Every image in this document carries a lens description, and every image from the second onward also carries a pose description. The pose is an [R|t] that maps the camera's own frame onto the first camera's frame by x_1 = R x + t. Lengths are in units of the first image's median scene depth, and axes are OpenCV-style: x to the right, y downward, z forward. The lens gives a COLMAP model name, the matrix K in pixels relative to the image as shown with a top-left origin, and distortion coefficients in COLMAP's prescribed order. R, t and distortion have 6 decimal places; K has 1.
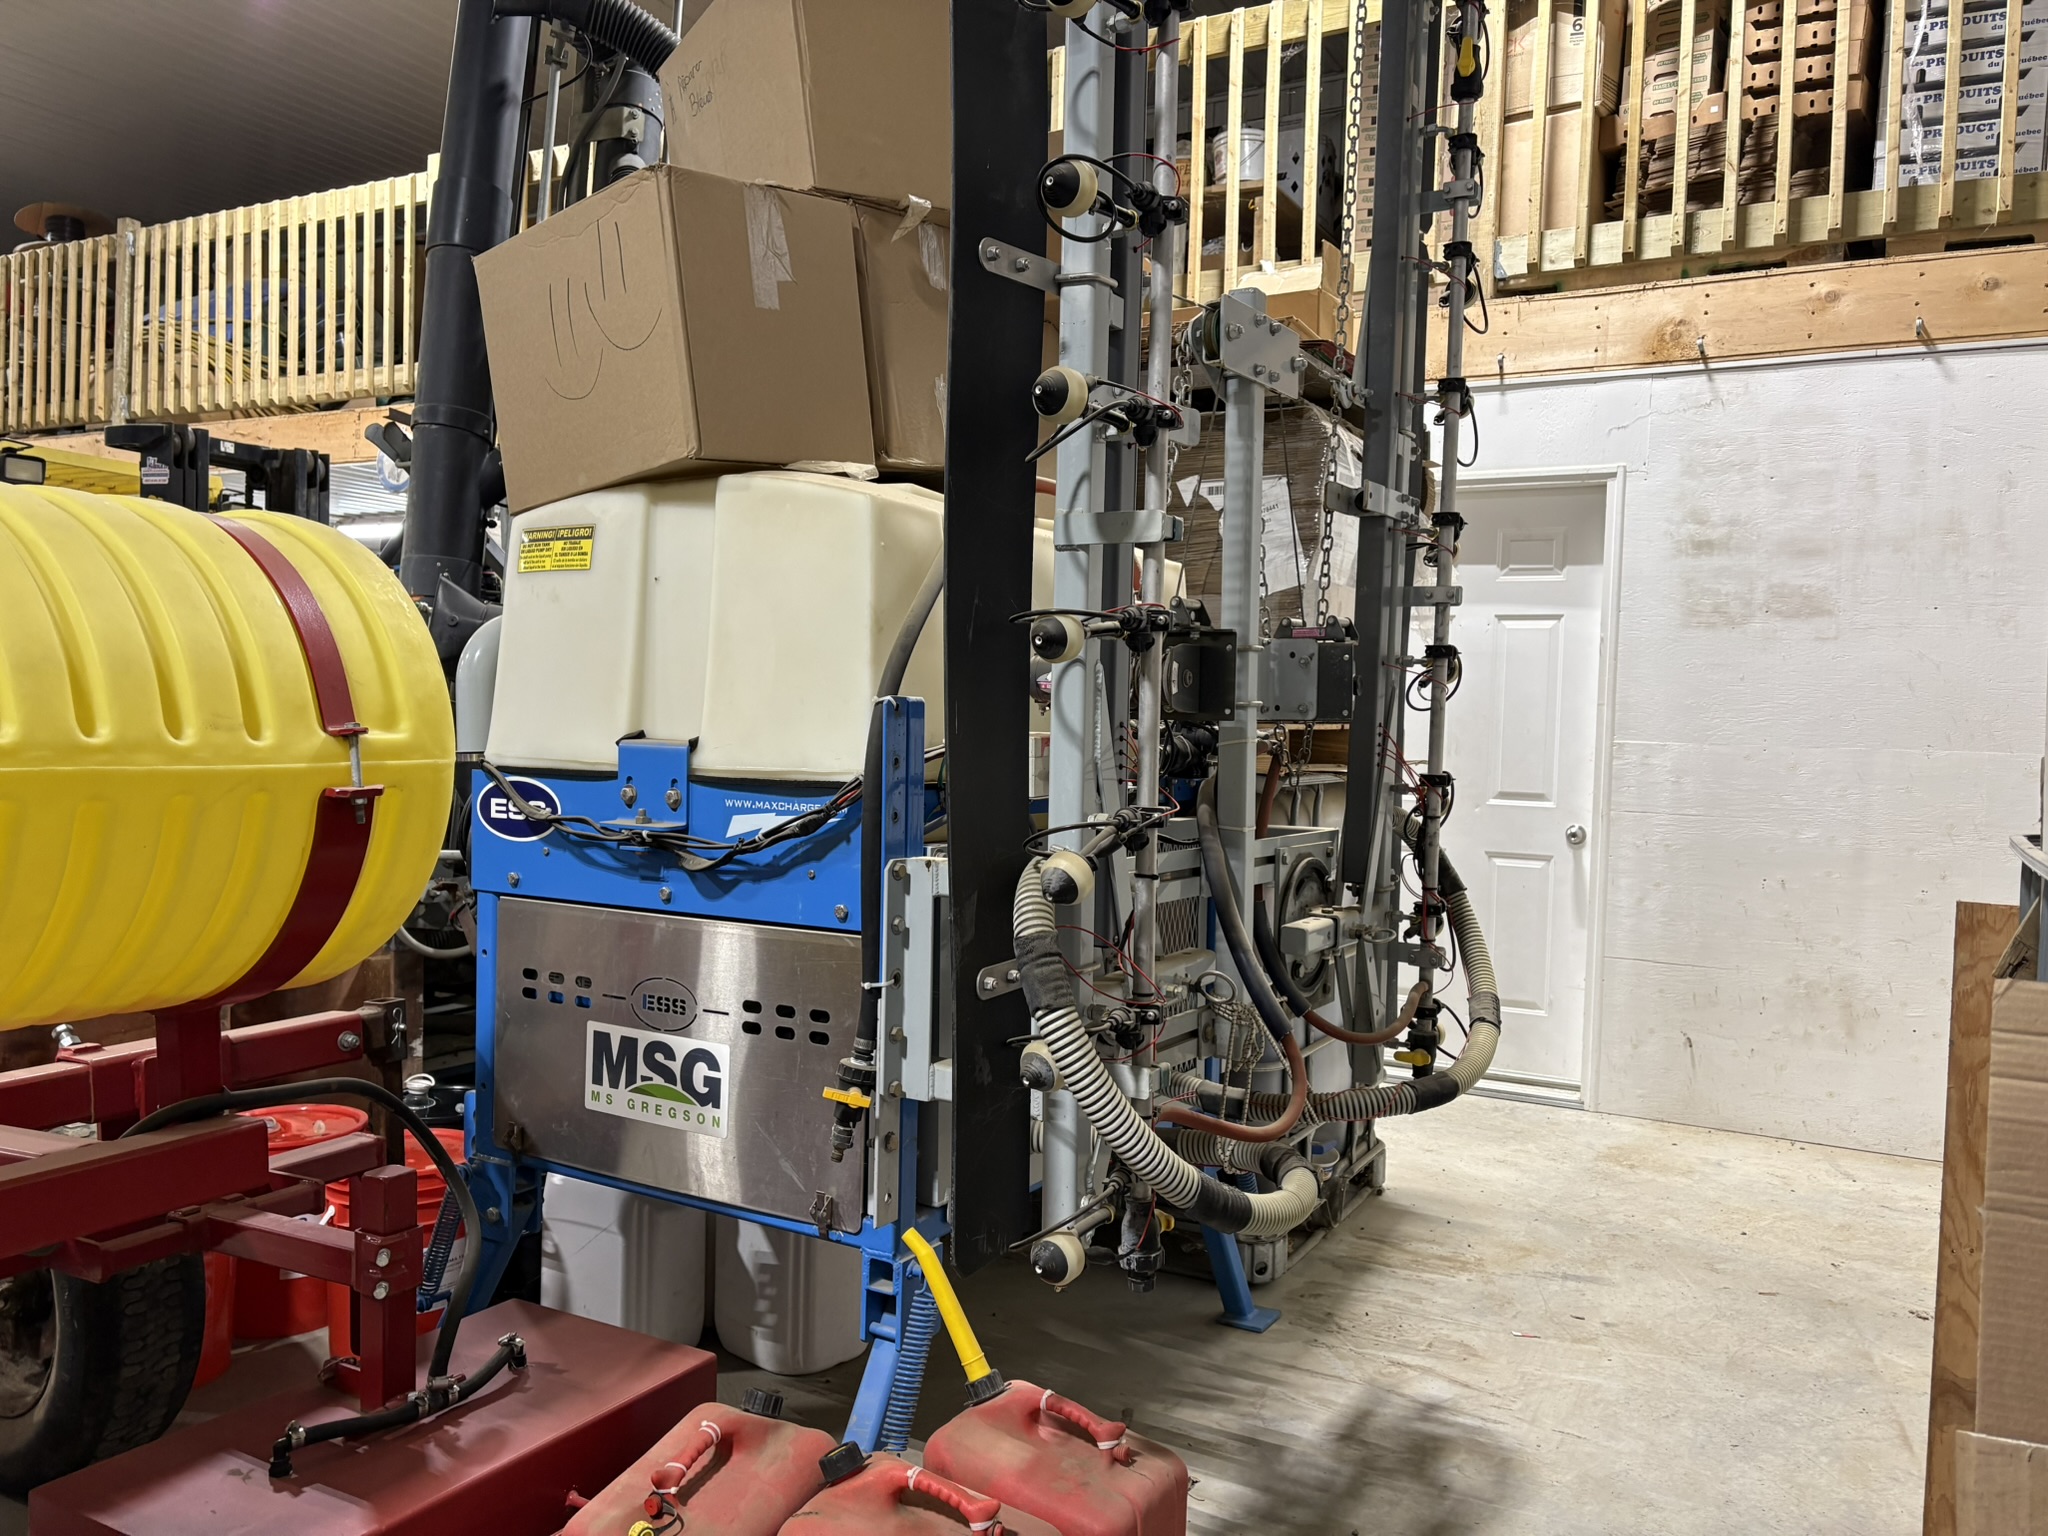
lens RADIAL K [[1529.8, 0, 1015.1], [0, 1529.8, 778.8], [0, 0, 1]] dist [0.044417, -0.050145]
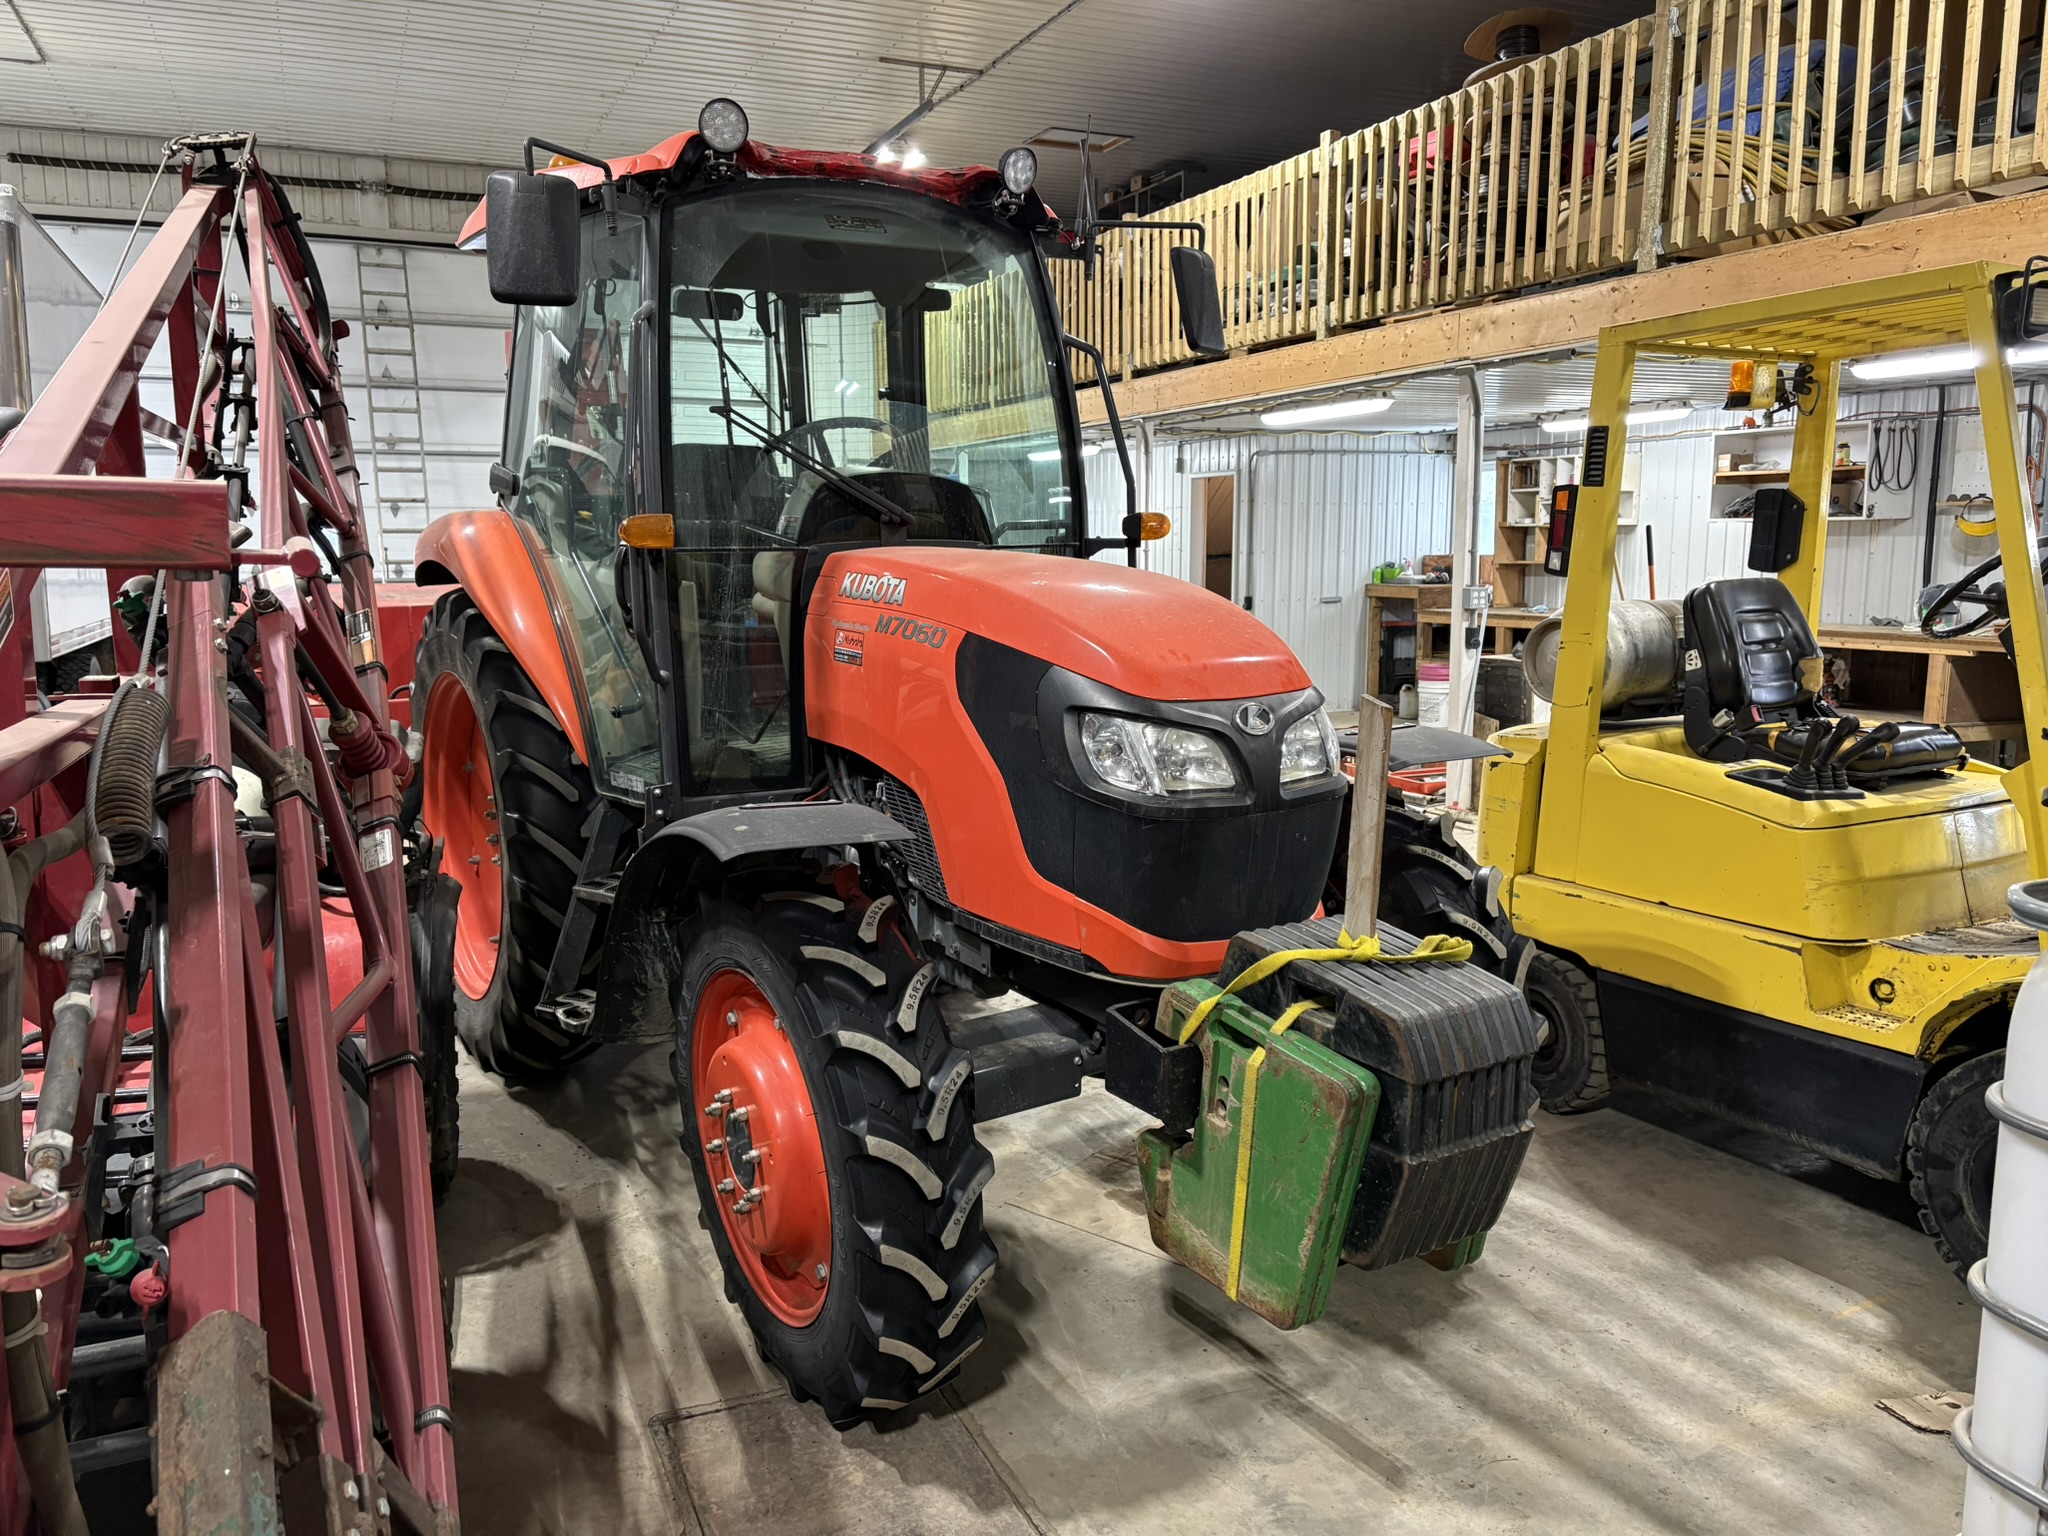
lens RADIAL K [[1529.8, 0, 1008.4], [0, 1529.8, 765.9], [0, 0, 1]] dist [0.044417, -0.050145]
pose [[0.784660, 0.054257, -0.617548, -1.177874], [0.005303, 0.995539, 0.094205, -0.172065], [0.619904, -0.077194, 0.780871, 0.539782]]
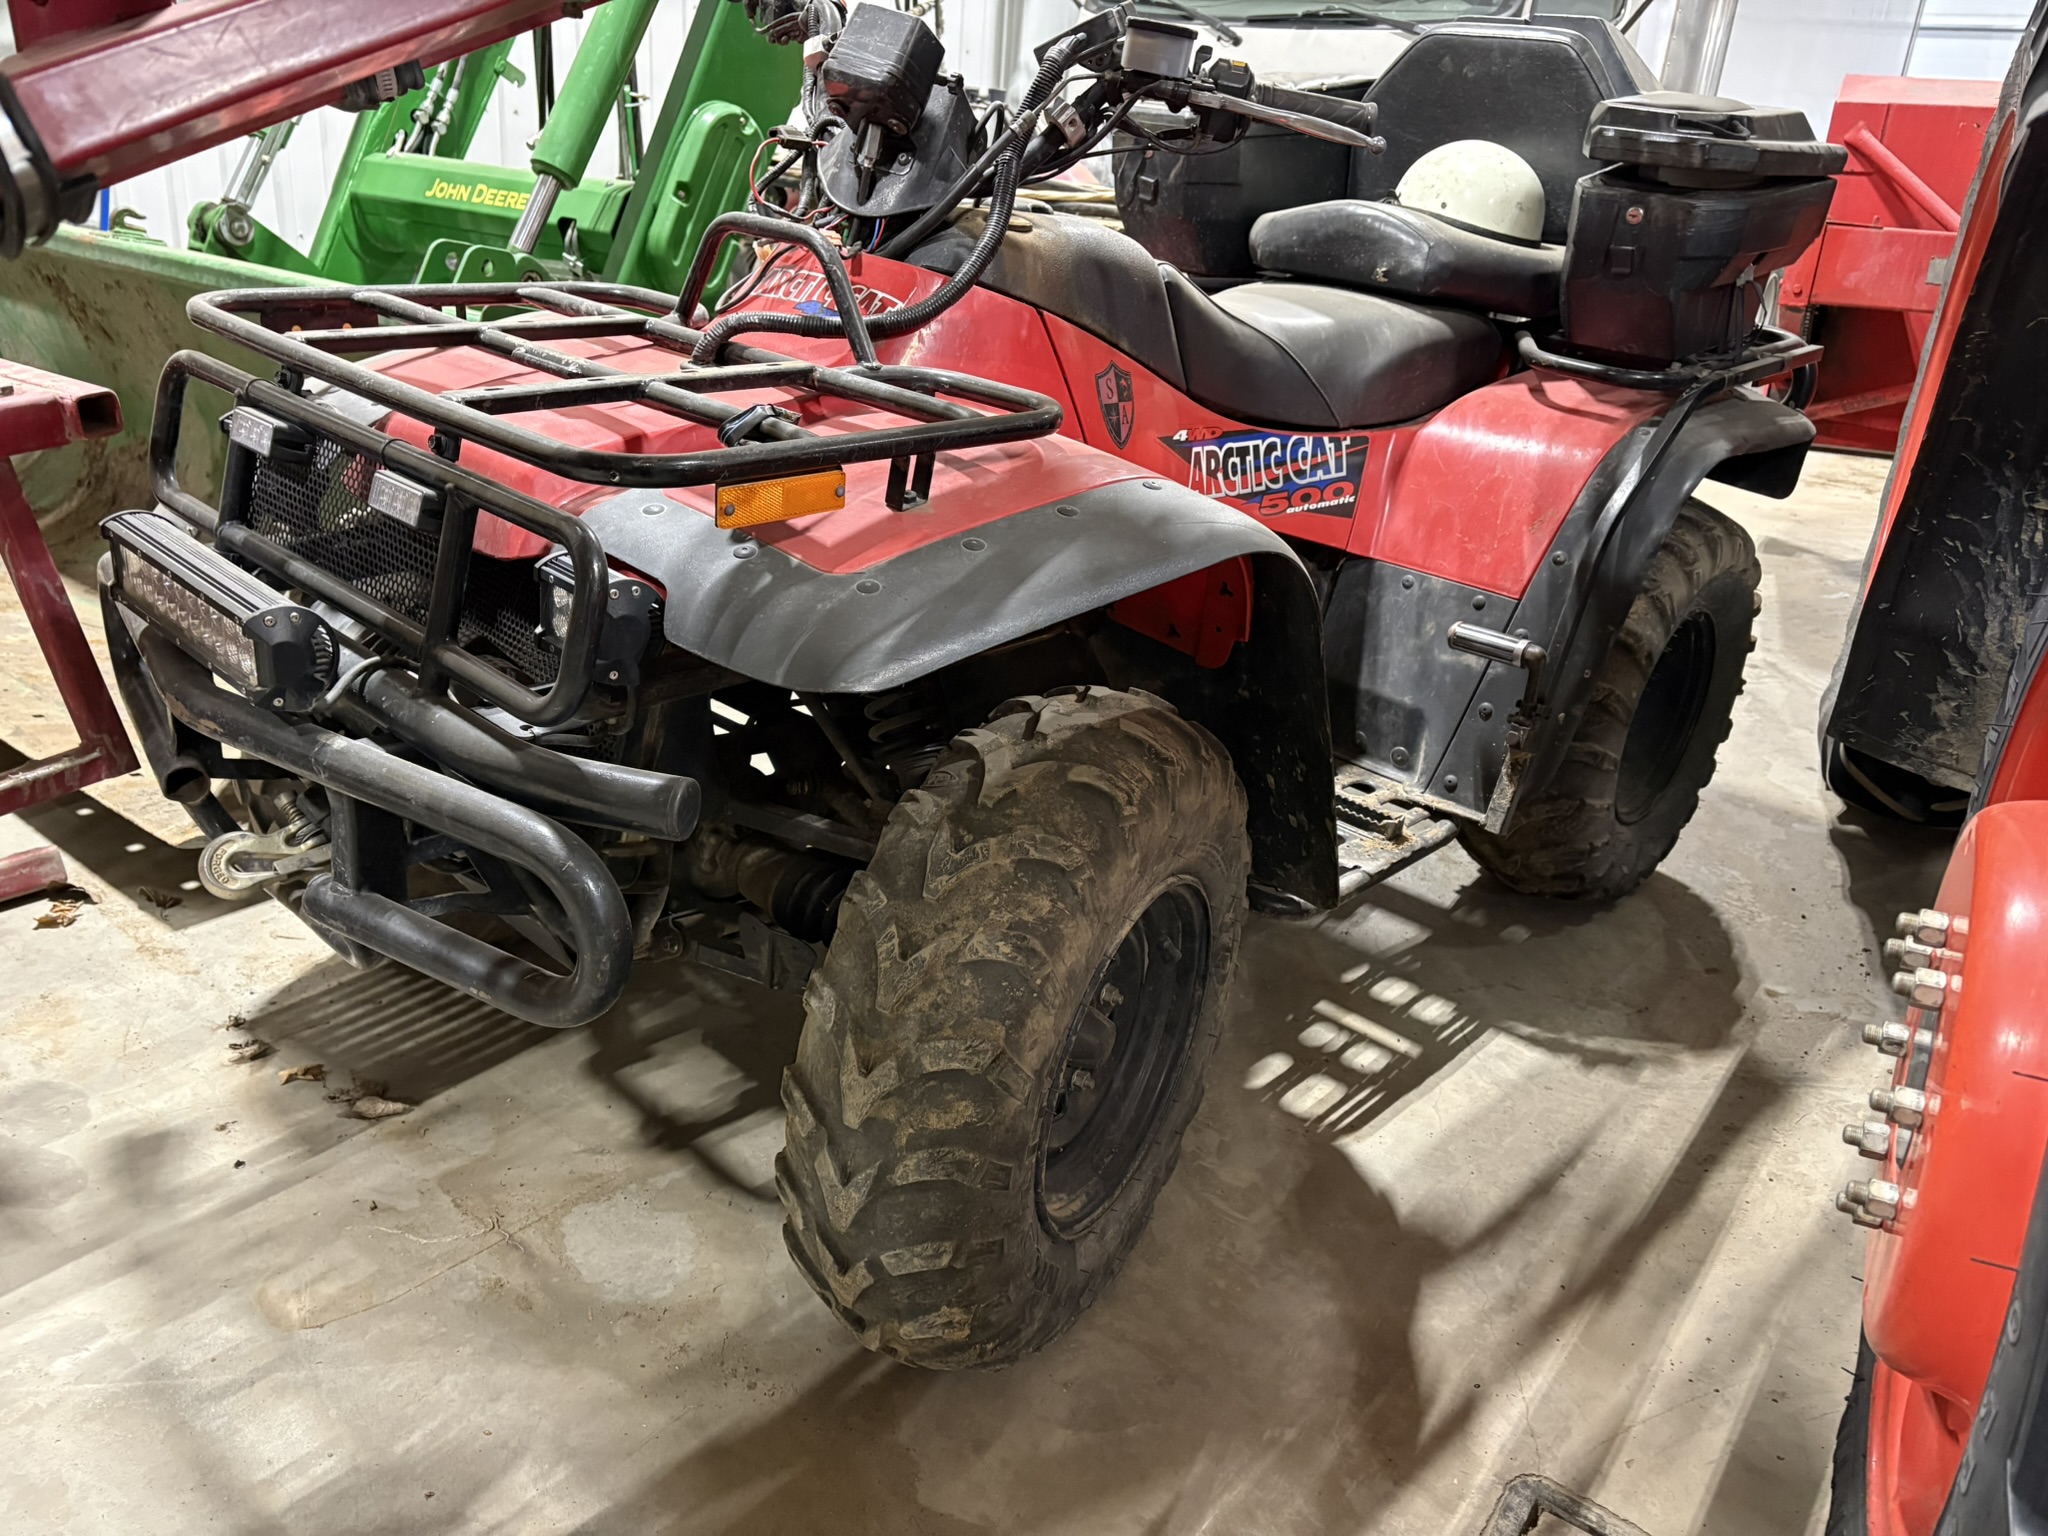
lens RADIAL K [[1529.8, 0, 1046.3], [0, 1529.8, 779.0], [0, 0, 1]] dist [0.044417, -0.050145]
pose [[-0.134461, 0.328404, -0.934918, -1.616486], [-0.116933, 0.931635, 0.344068, 0.022093], [0.983995, 0.155586, -0.086867, 1.073732]]
